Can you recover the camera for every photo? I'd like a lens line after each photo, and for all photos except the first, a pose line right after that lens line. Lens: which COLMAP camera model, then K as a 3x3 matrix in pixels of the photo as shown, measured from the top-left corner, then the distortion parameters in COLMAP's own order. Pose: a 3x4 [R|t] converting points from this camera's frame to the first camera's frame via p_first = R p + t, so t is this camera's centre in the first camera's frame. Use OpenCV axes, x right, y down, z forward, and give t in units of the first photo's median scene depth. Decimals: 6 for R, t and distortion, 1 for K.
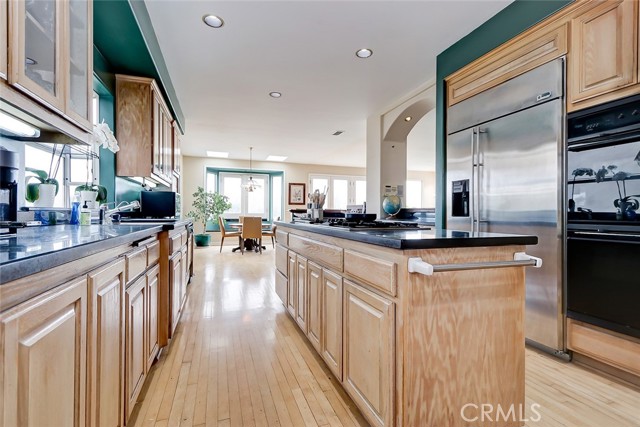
lens RADIAL K [[291.3, 0, 320.0], [0, 291.3, 213.5], [0, 0, 1]] dist [-0.003431, -0.000376]
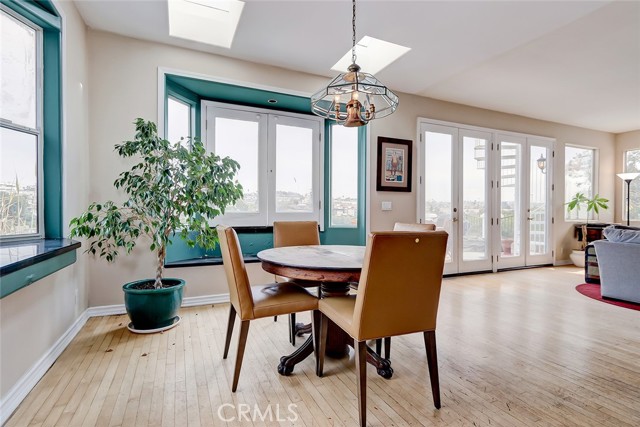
lens RADIAL K [[315.6, 0, 323.8], [0, 315.6, 212.4], [0, 0, 1]] dist [0.002806, 0.000499]
pose [[0.994388, -0.002018, 0.105777, -0.261603], [0.001799, 0.999996, 0.002163, -0.001277], [-0.105781, -0.001961, 0.994388, 0.654791]]
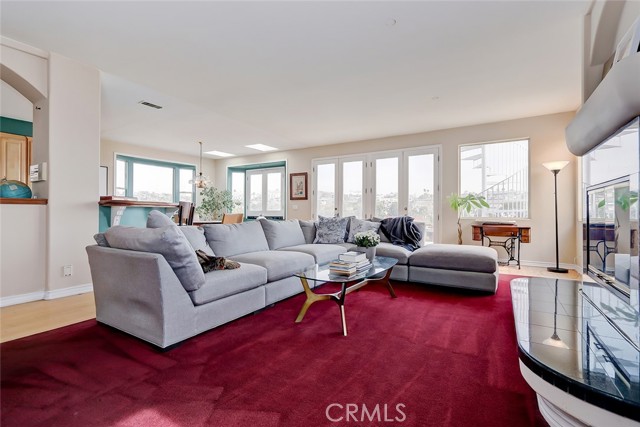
lens RADIAL K [[291.3, 0, 320.0], [0, 291.3, 213.5], [0, 0, 1]] dist [-0.003431, -0.000376]
pose [[0.641514, 0.002877, -0.767106, 0.673476], [-0.003059, 0.999995, 0.001192, 0.008273], [0.767105, 0.001582, 0.641519, 0.607612]]
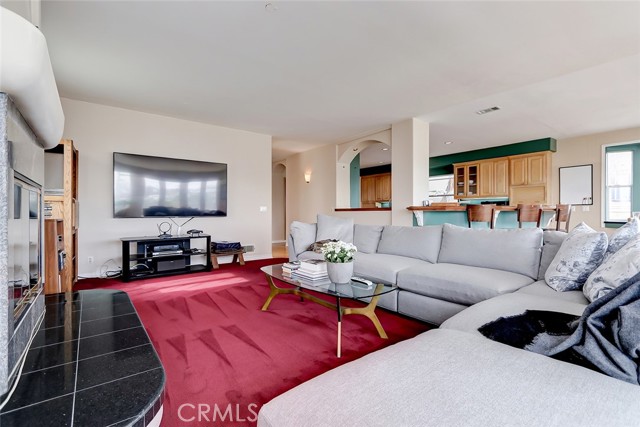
lens RADIAL K [[291.3, 0, 320.0], [0, 291.3, 213.5], [0, 0, 1]] dist [-0.003431, -0.000376]
pose [[-0.942664, -0.004772, -0.333708, 0.545519], [-0.005478, 0.999984, 0.001177, 0.006236], [0.333698, 0.002938, -0.942676, 1.145001]]
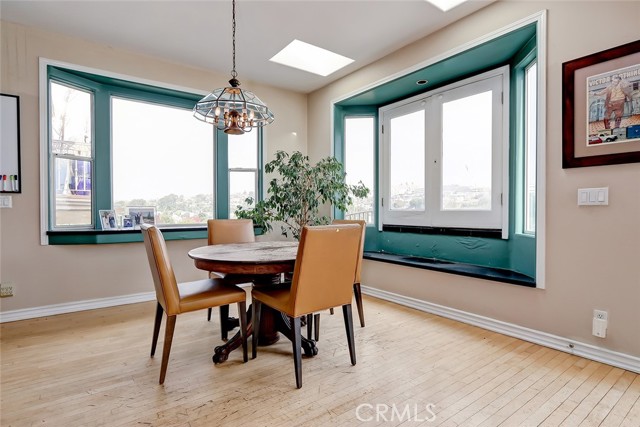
lens RADIAL K [[333.6, 0, 320.2], [0, 333.6, 211.7], [0, 0, 1]] dist [0.003379, 0.000887]
pose [[0.307238, -0.000984, -0.951632, 0.077599], [0.000158, 1.000000, -0.000983, 0.001392], [0.951633, 0.000152, 0.307238, 0.871058]]
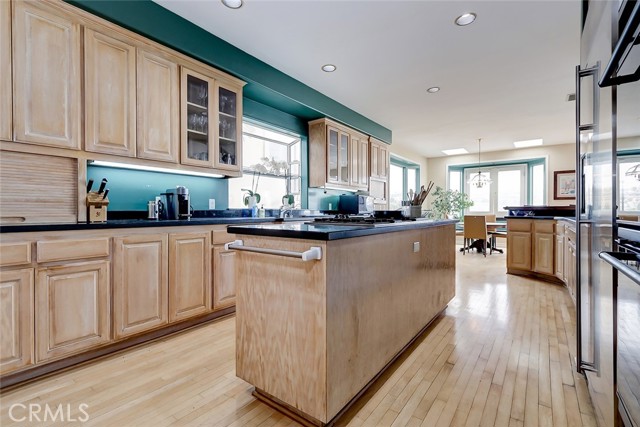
lens RADIAL K [[293.3, 0, 320.1], [0, 293.3, 215.9], [0, 0, 1]] dist [-0.003033, -0.000248]
pose [[0.560598, 0.005660, -0.828069, 0.214924], [0.004323, 0.999943, 0.009762, 0.002265], [0.828077, -0.009052, 0.560542, 0.061400]]
